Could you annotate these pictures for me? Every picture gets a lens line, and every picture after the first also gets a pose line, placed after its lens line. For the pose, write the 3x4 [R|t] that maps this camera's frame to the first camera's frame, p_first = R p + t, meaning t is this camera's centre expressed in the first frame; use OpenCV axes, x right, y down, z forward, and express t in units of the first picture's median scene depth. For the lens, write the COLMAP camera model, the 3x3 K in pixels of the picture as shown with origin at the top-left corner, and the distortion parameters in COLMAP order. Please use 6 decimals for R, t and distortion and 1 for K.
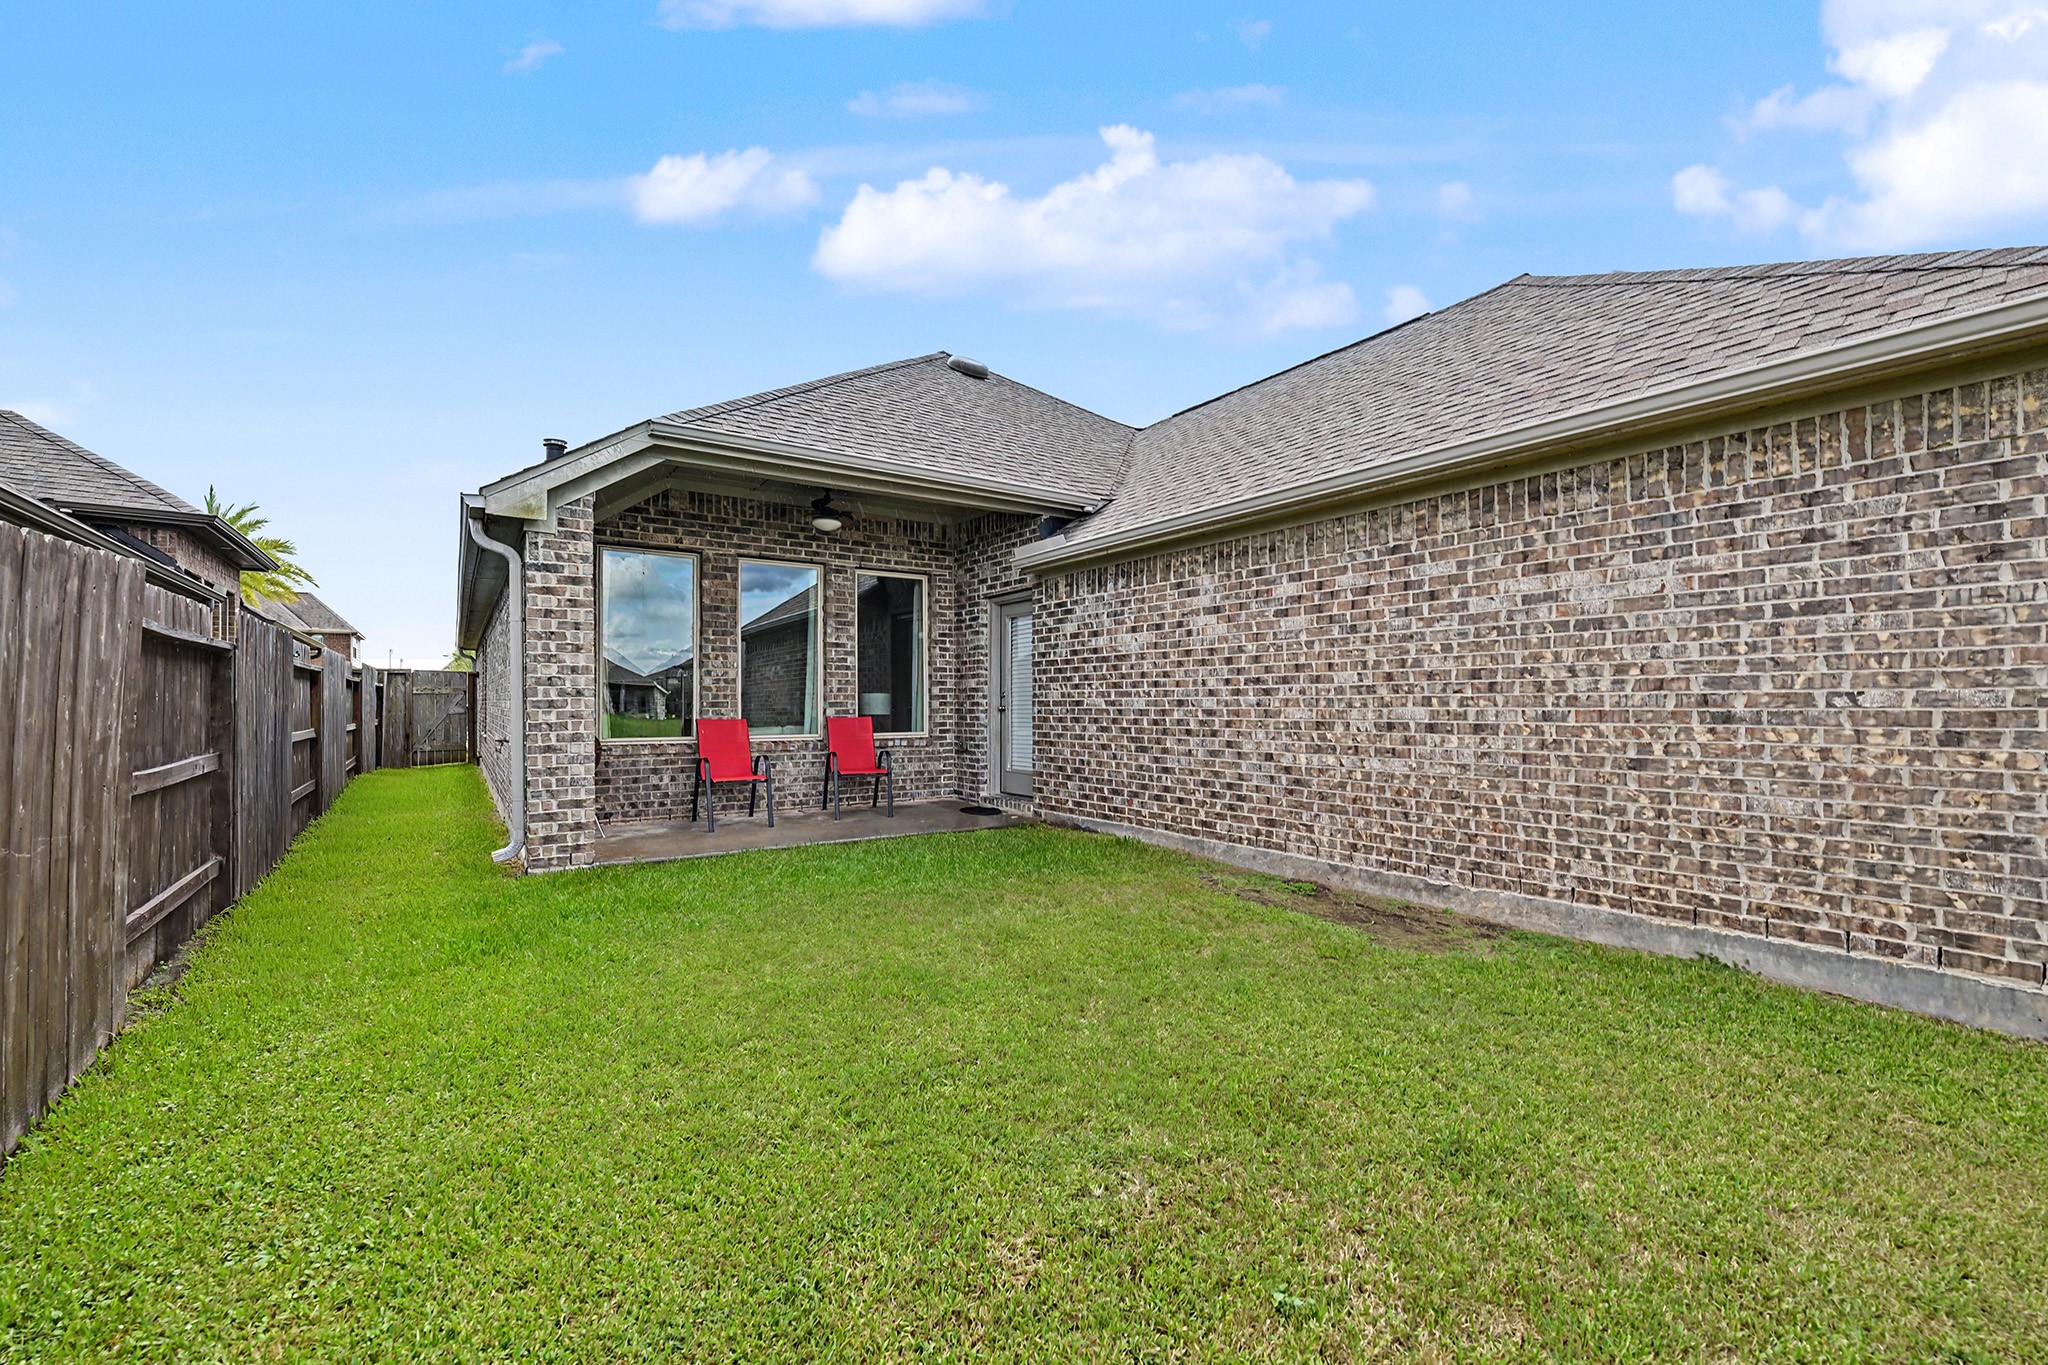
lens RADIAL K [[801.2, 0, 1018.6], [0, 801.2, 689.2], [0, 0, 1]] dist [0.003629, -0.000043]
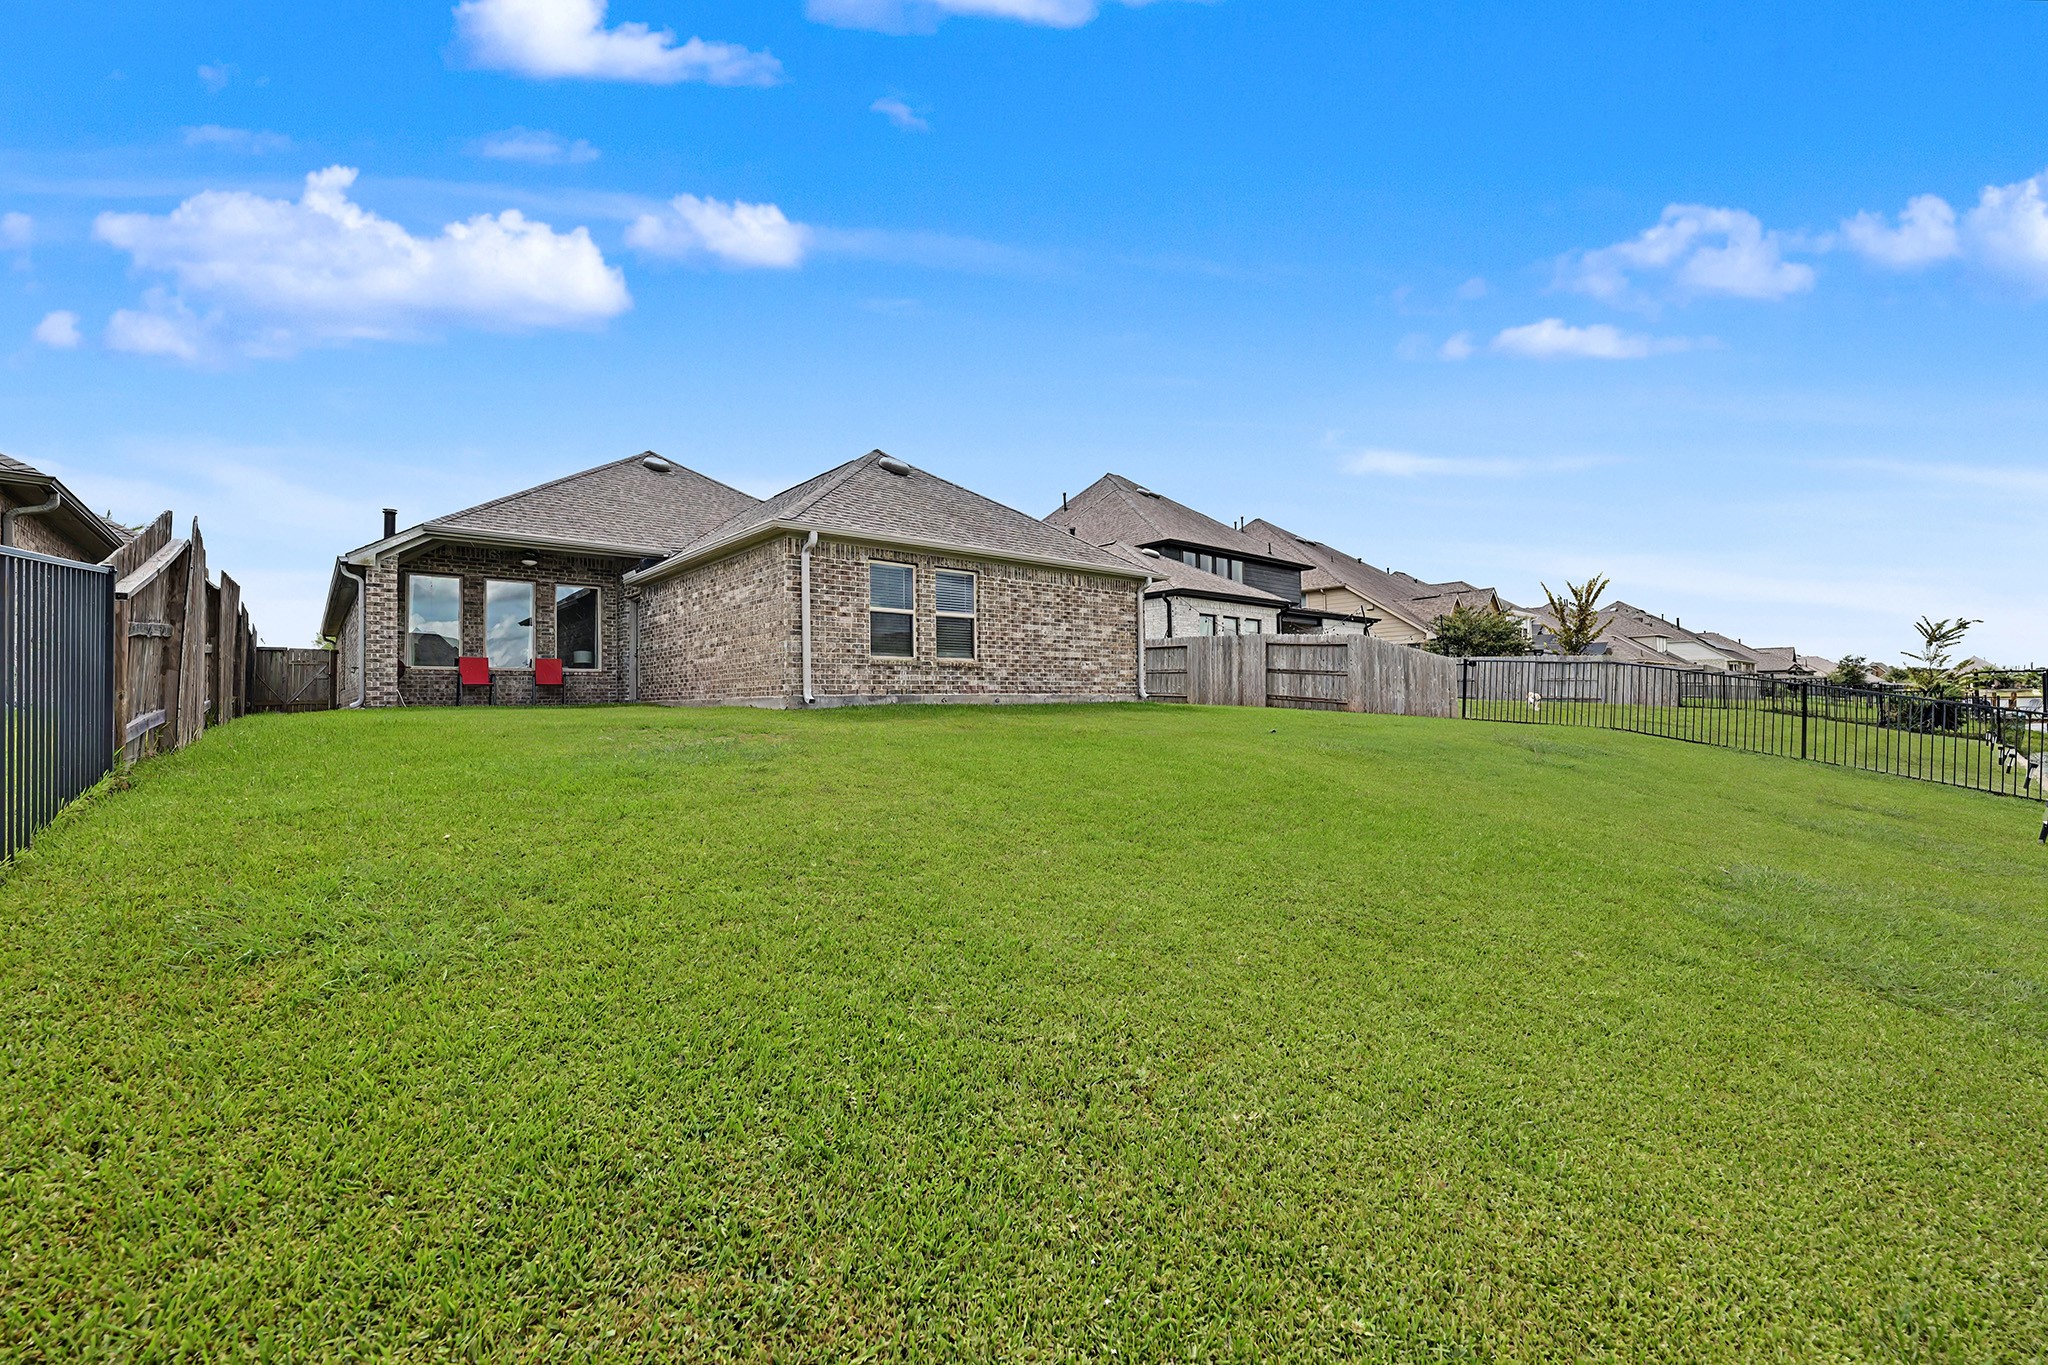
lens RADIAL K [[801.2, 0, 1029.2], [0, 801.2, 673.4], [0, 0, 1]] dist [0.003629, -0.000043]
pose [[0.992252, -0.009020, 0.123911, 0.933920], [0.012037, 0.999648, -0.023625, 0.171485], [-0.123655, 0.024934, 0.992012, -1.436987]]
